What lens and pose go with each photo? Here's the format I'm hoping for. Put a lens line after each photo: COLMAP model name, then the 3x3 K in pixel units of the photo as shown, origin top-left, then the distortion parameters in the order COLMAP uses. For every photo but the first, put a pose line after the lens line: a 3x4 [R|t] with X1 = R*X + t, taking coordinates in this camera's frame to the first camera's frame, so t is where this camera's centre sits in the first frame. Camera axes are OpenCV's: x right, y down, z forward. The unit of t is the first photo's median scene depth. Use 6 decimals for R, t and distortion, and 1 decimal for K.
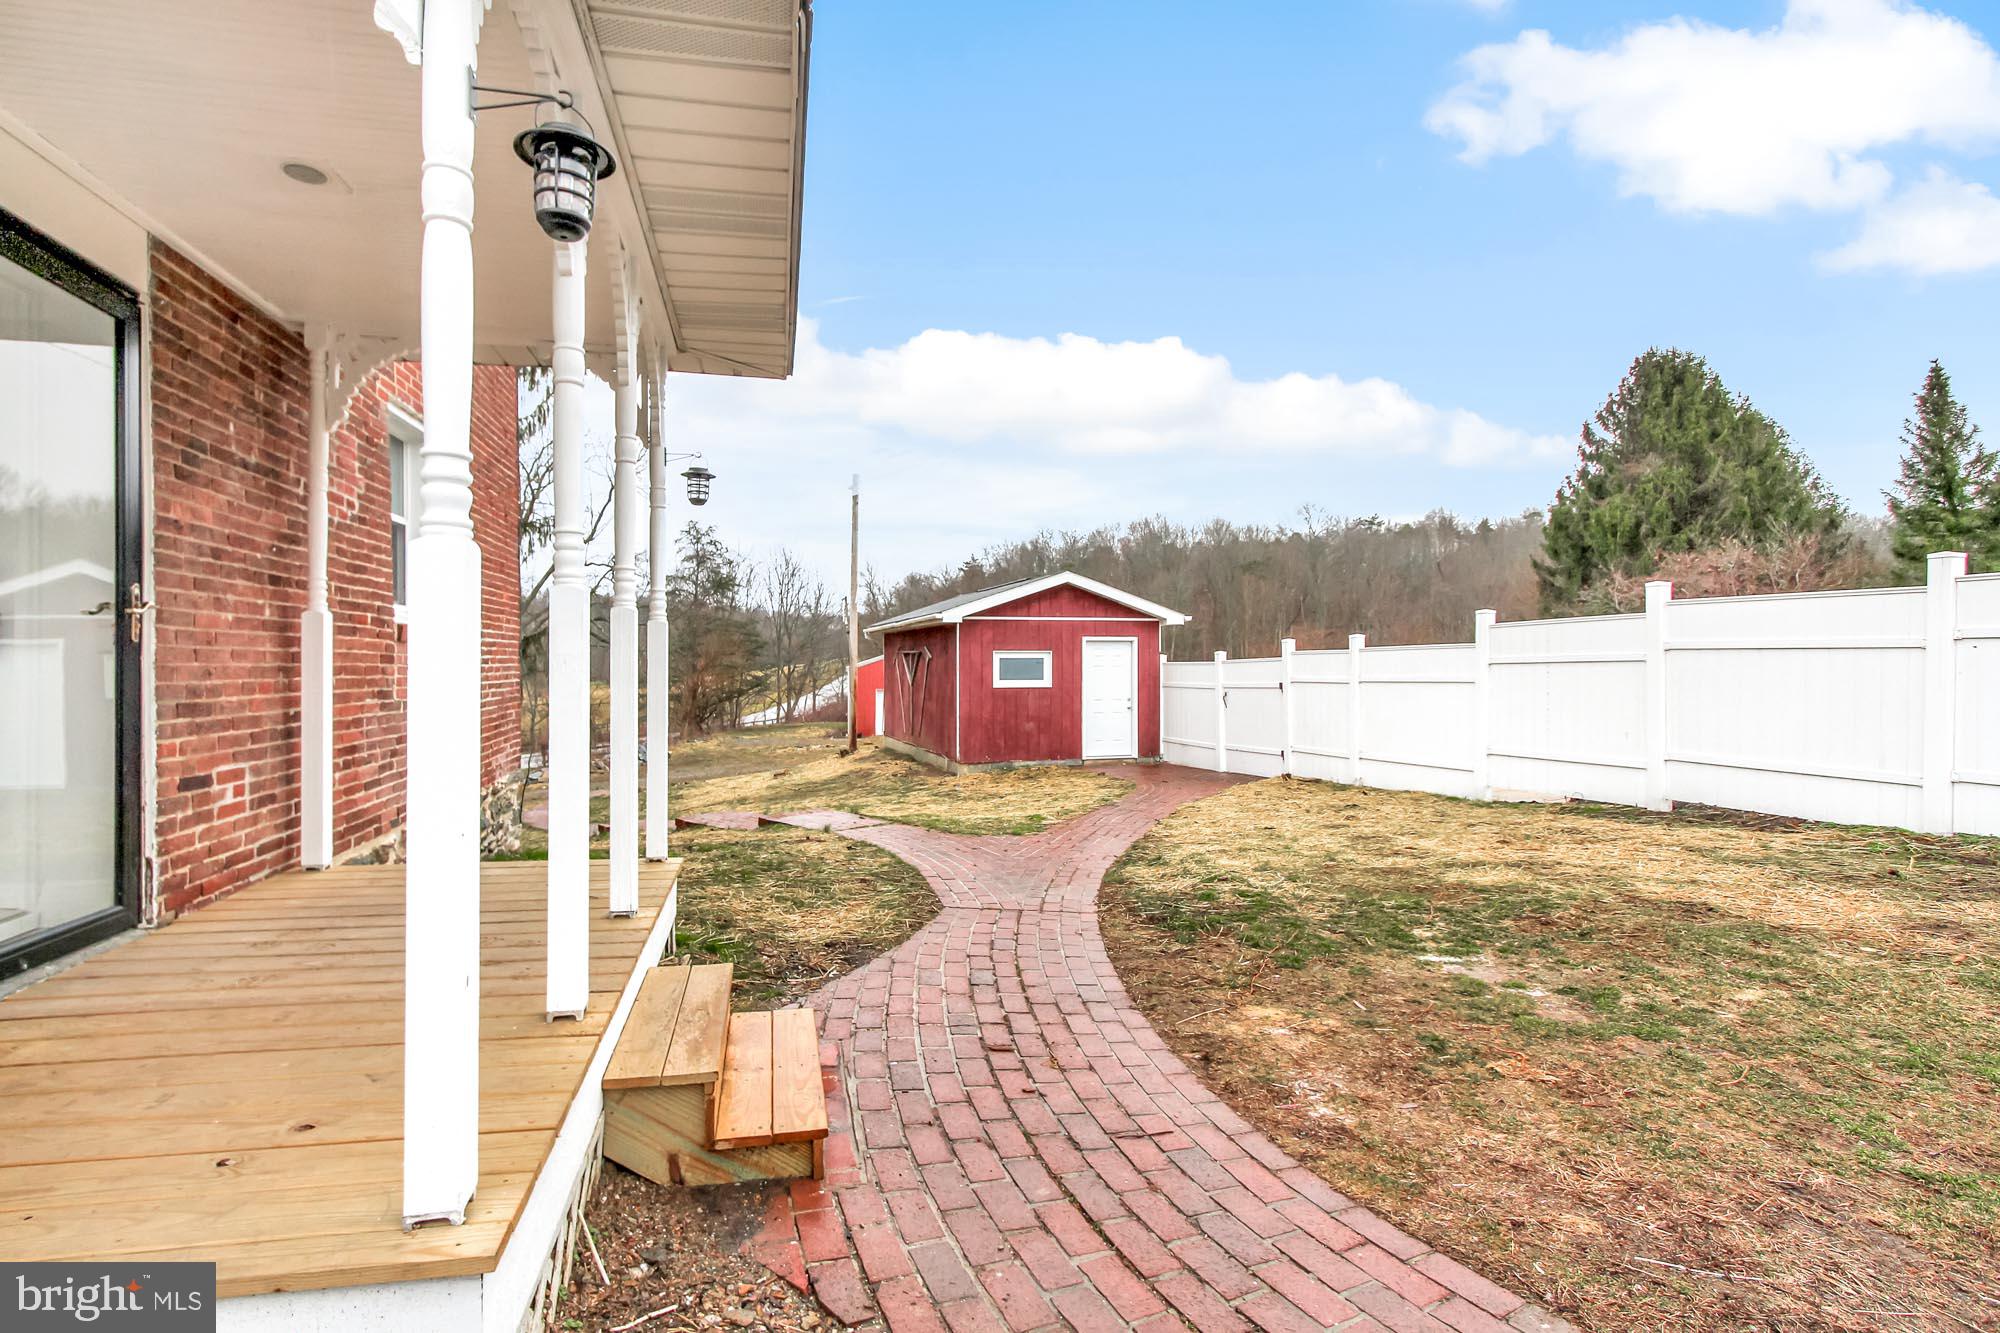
lens RADIAL K [[969.8, 0, 1000.0], [0, 969.8, 666.5], [0, 0, 1]] dist [-0.000413, -0.000014]
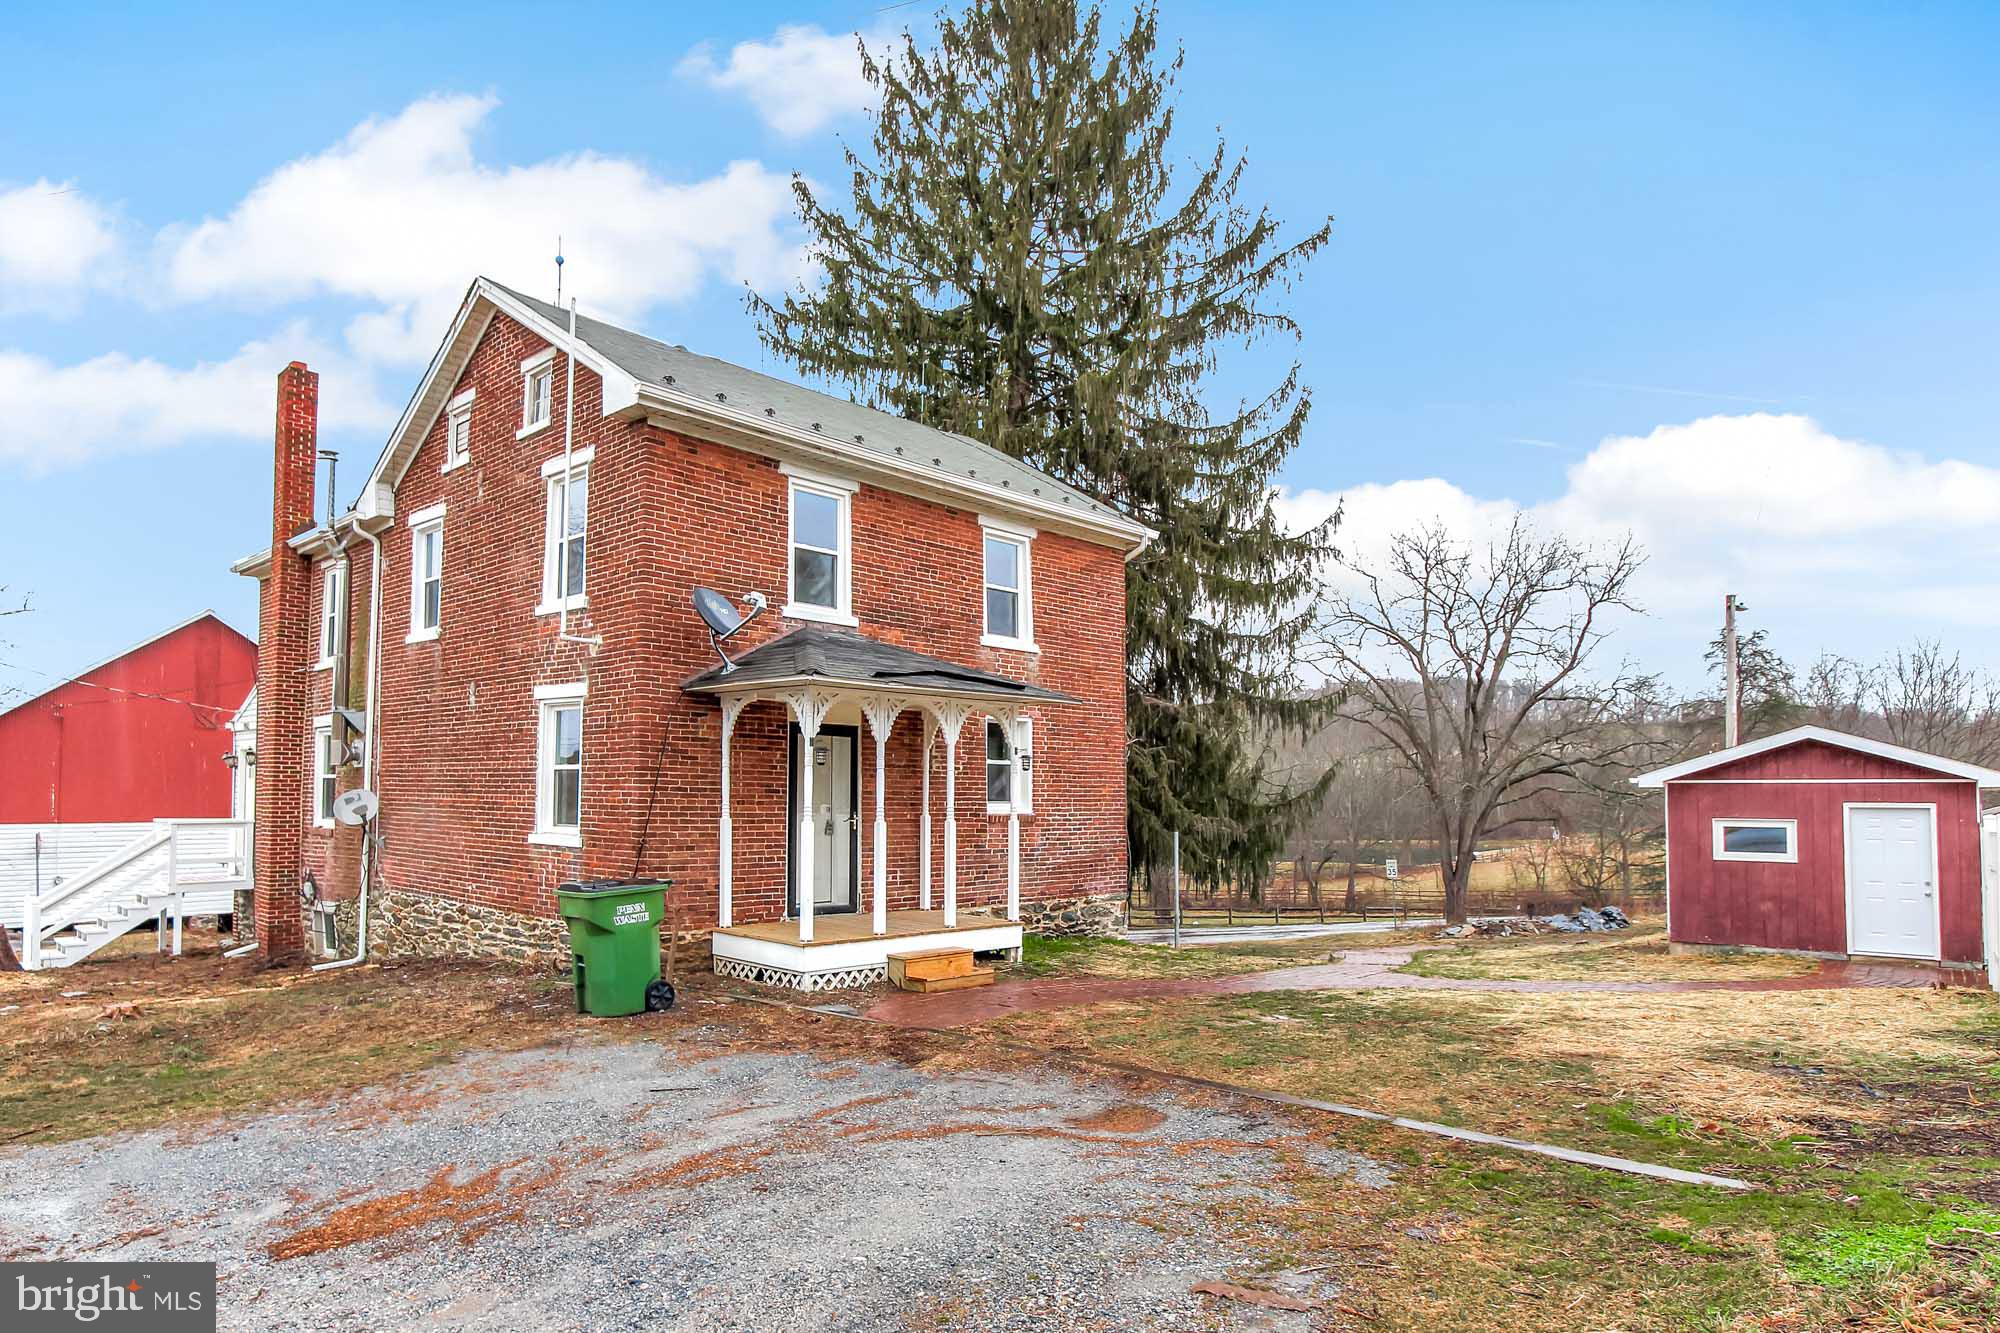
lens RADIAL K [[1428.2, 0, 1000.0], [0, 1428.2, 666.5], [0, 0, 1]] dist [0.003688, 0.002484]
pose [[0.560822, -0.064435, -0.825425, 0.703345], [-0.012227, 0.996214, -0.086075, -0.033250], [0.827846, 0.058365, 0.557911, -0.280951]]
